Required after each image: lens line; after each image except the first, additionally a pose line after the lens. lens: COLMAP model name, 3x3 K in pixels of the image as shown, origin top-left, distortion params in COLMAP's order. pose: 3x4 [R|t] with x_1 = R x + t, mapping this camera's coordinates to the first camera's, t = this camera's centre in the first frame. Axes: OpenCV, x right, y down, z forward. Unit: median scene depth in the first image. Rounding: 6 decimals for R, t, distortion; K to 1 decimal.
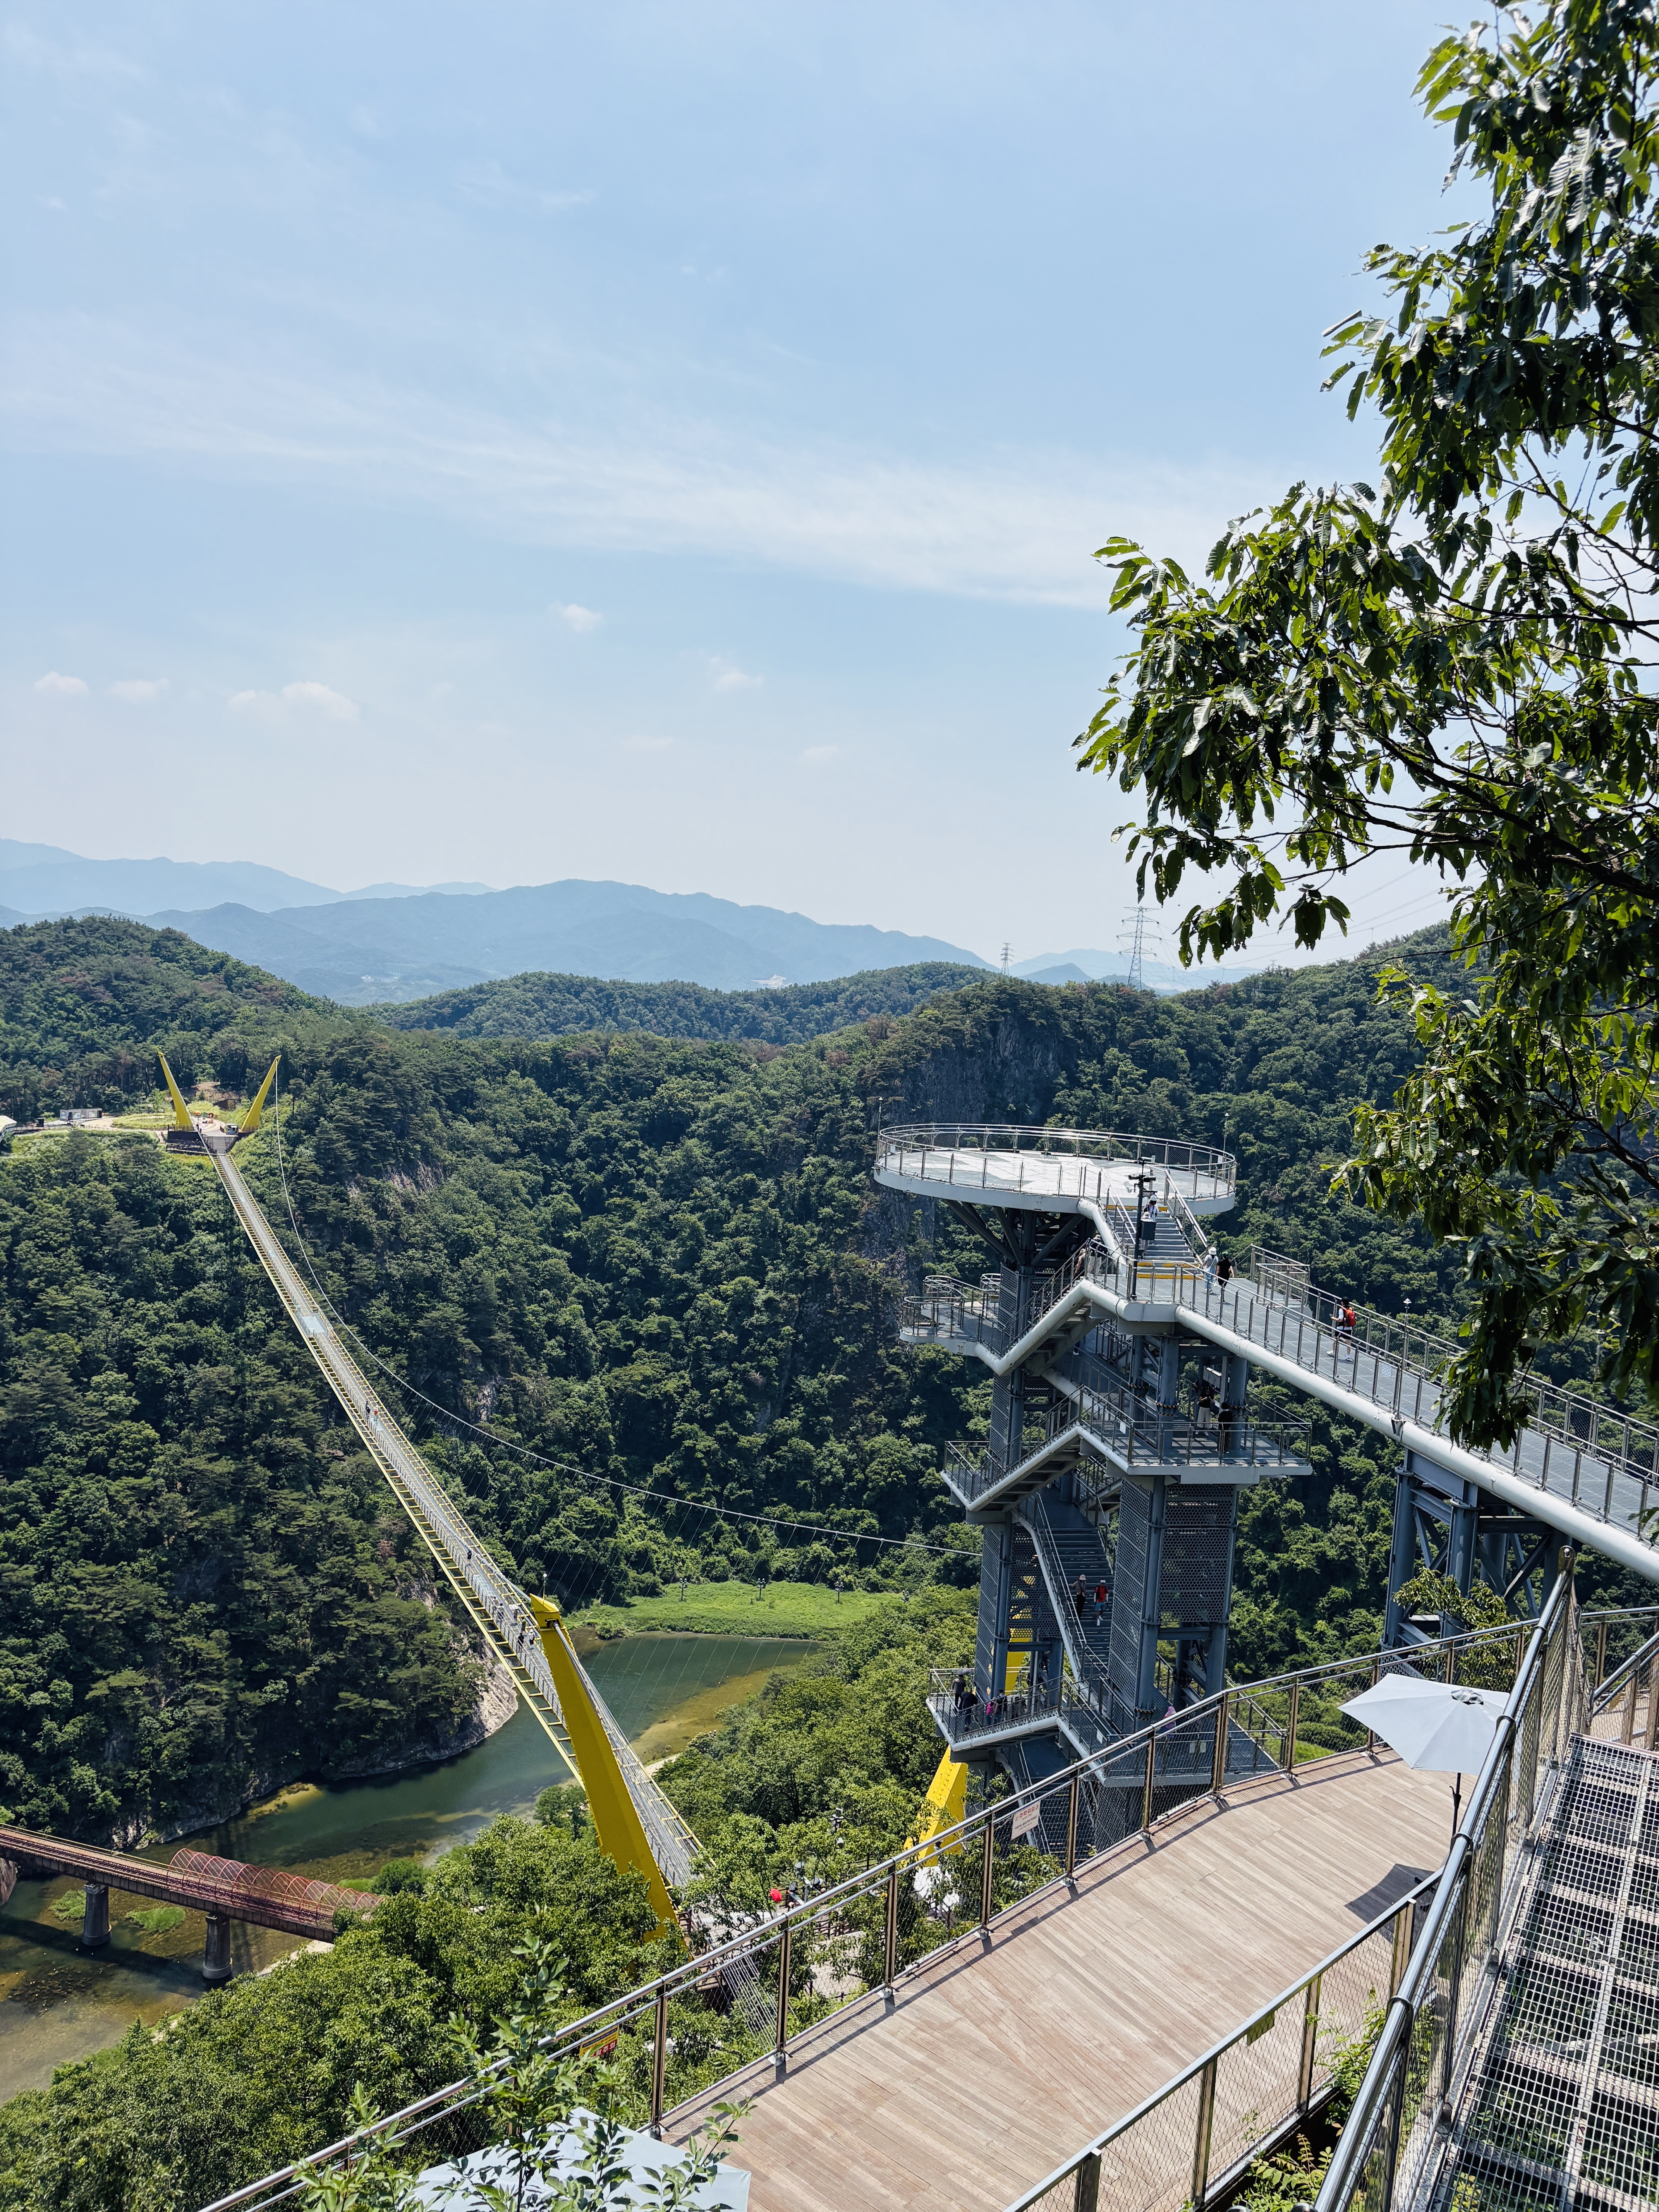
lens RADIAL K [[1704.8, 0, 855.3], [0, 1704.8, 1107.3], [0, 0, 1]] dist [0.047555, -0.055919]
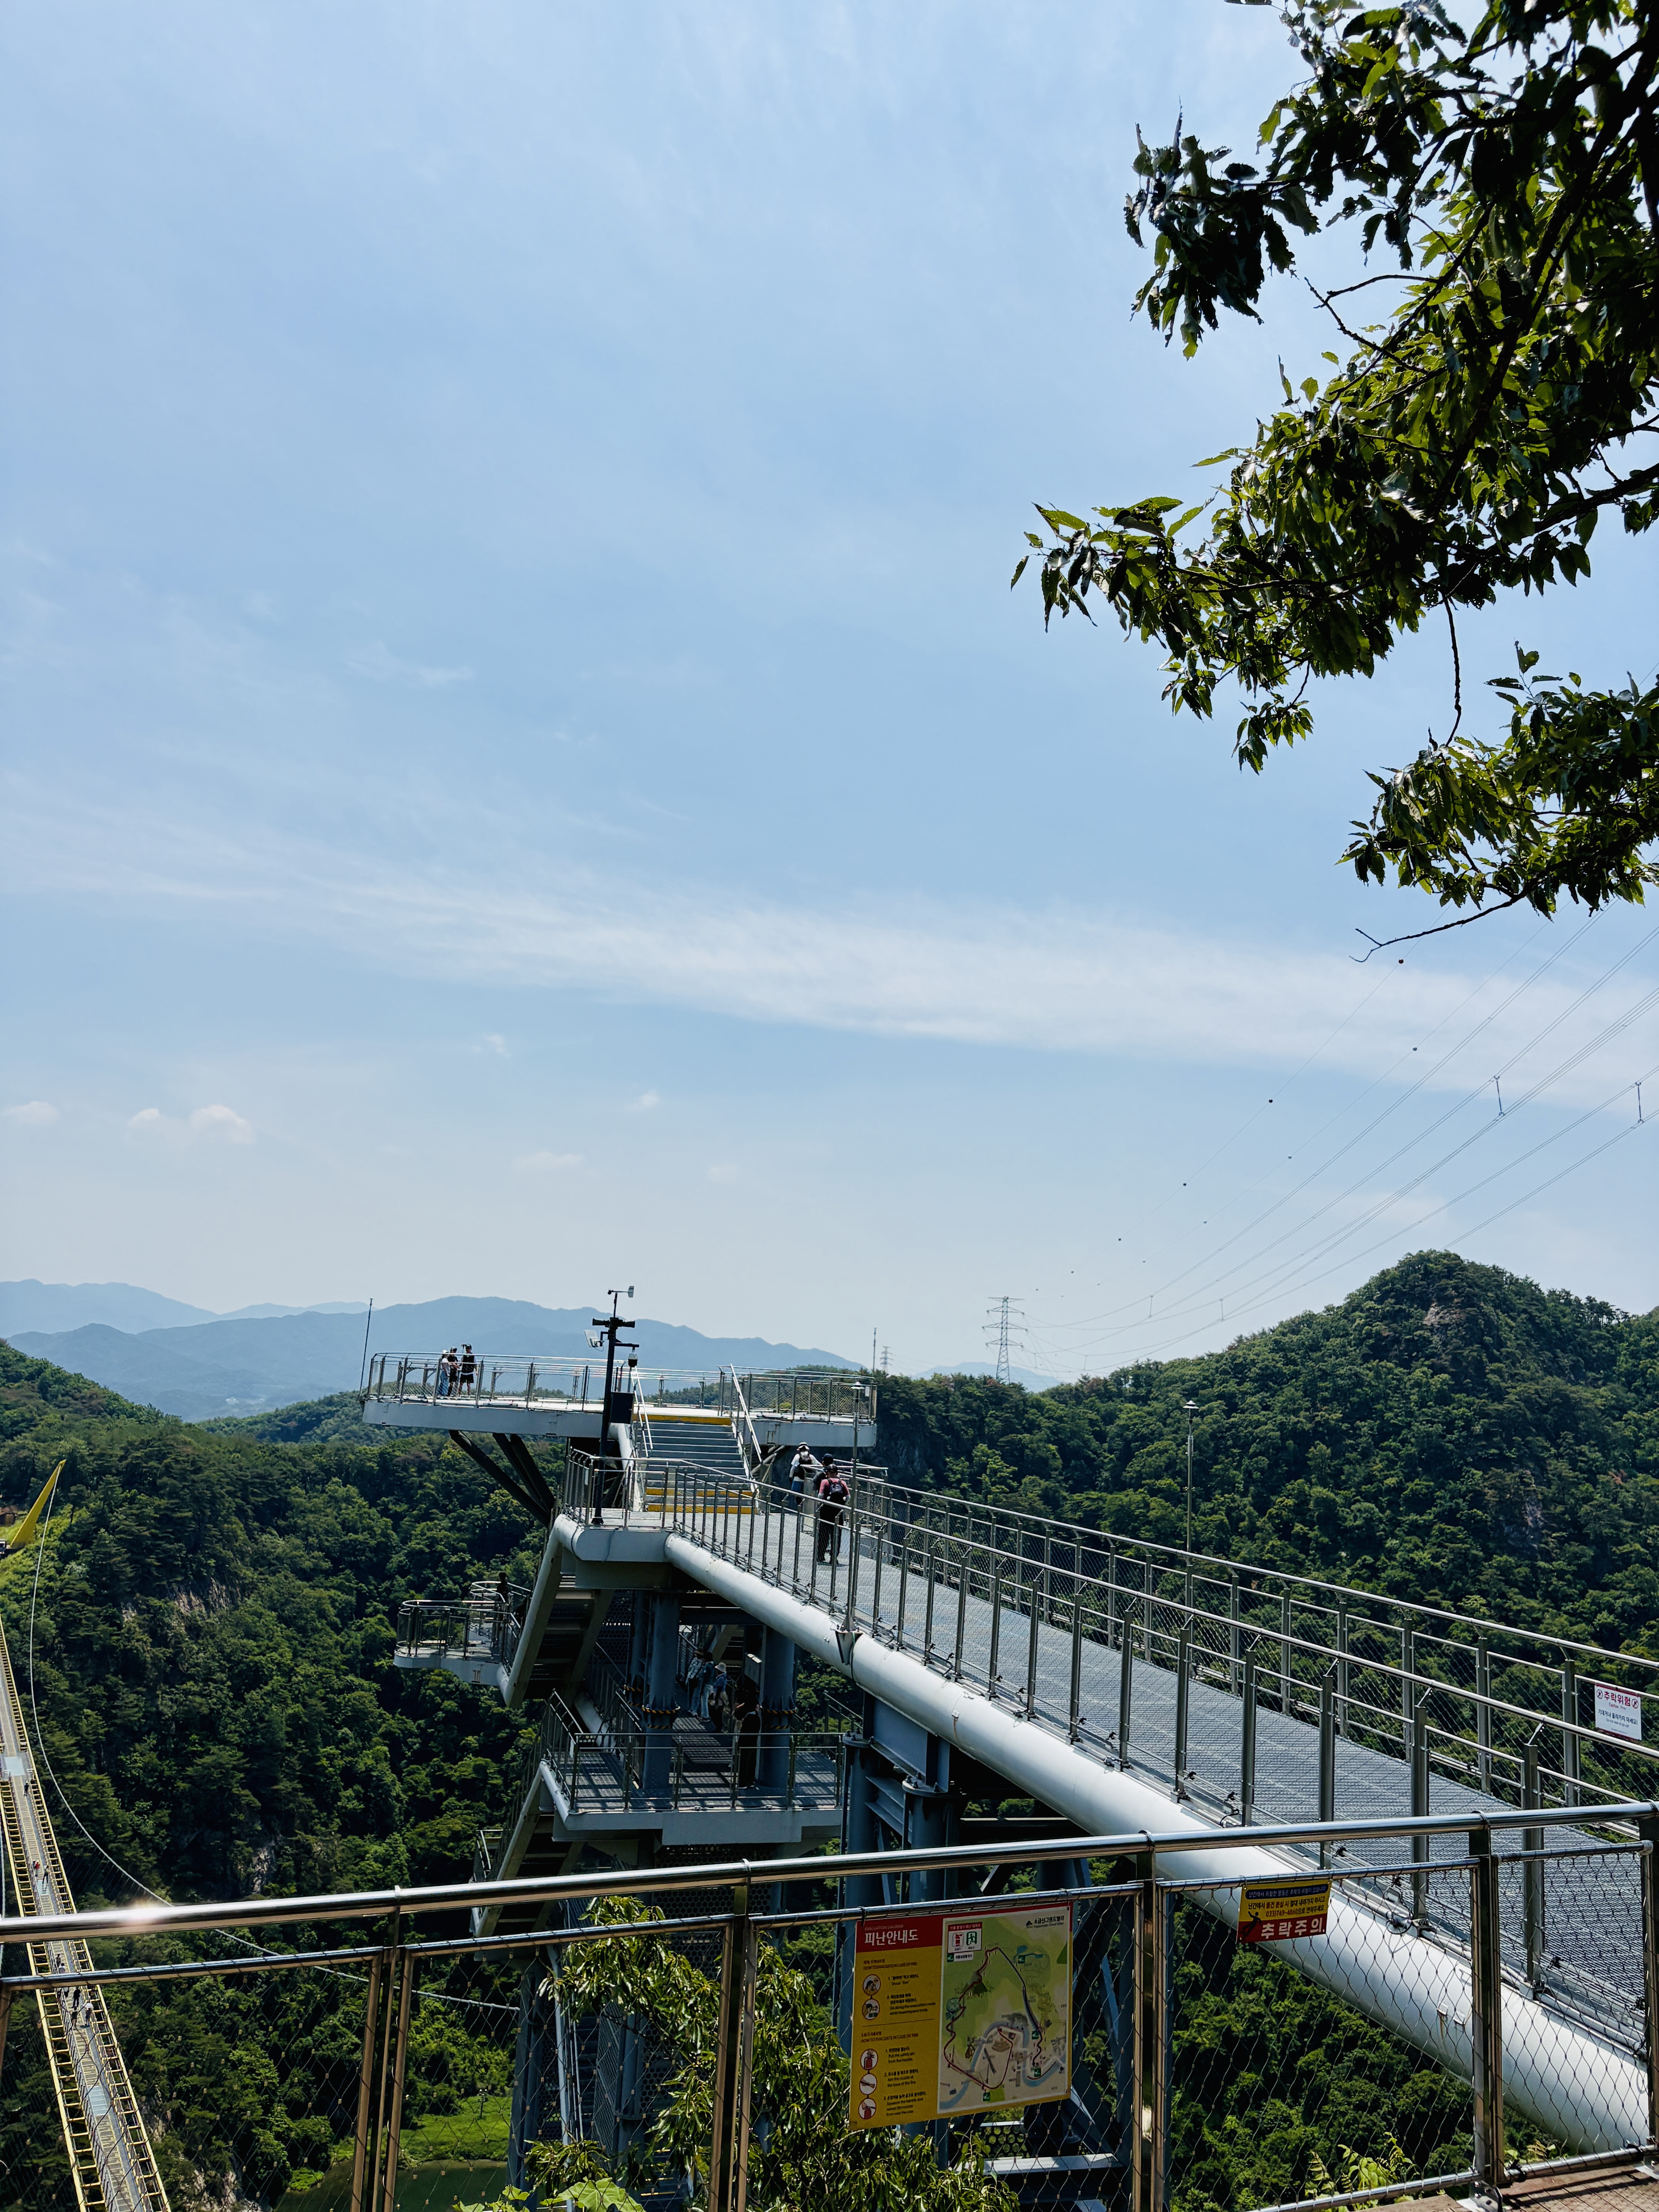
lens RADIAL K [[1704.8, 0, 856.4], [0, 1704.8, 1069.9], [0, 0, 1]] dist [0.047555, -0.055919]
pose [[0.997818, 0.002735, 0.065969, 0.022769], [0.014509, 0.965635, -0.259496, 0.012287], [-0.064412, 0.259887, 0.963488, 0.037749]]
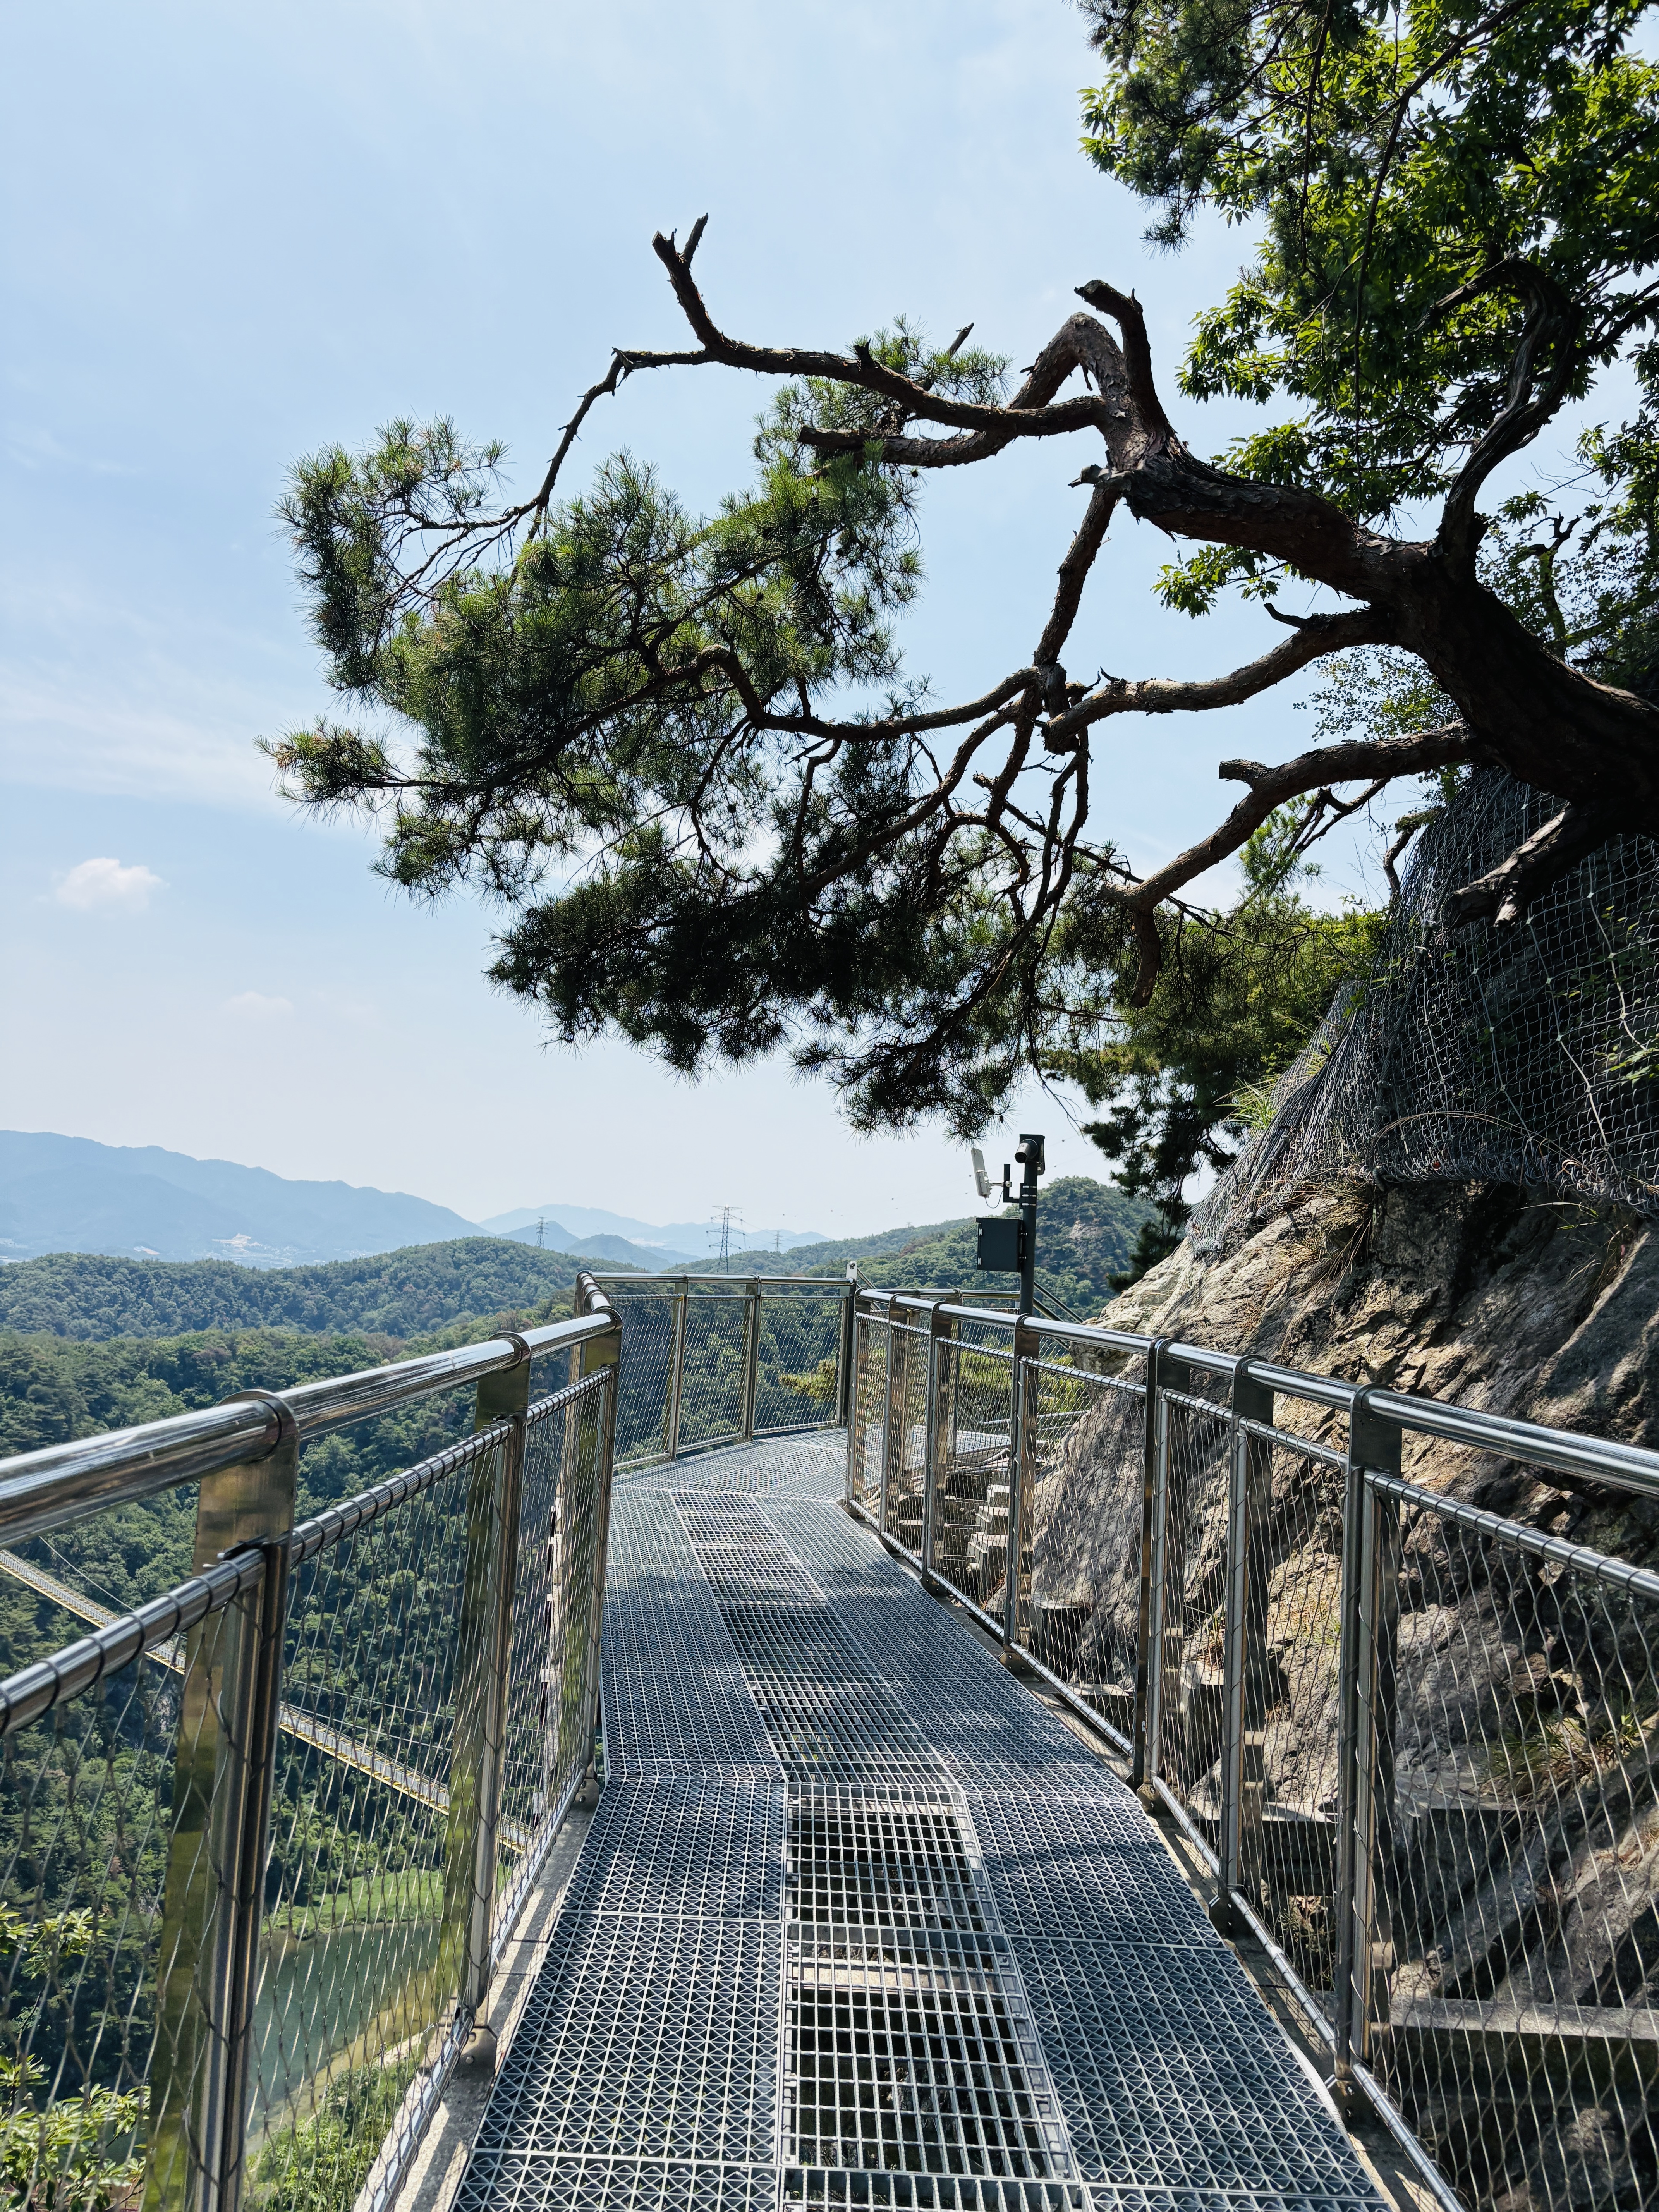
lens RADIAL K [[1704.8, 0, 828.9], [0, 1704.8, 1128.8], [0, 0, 1]] dist [0.047555, -0.055919]
pose [[0.956723, 0.018038, 0.290442, -0.129685], [0.021328, 0.991046, -0.131805, -0.026270], [-0.290219, 0.132295, 0.947772, -0.121496]]
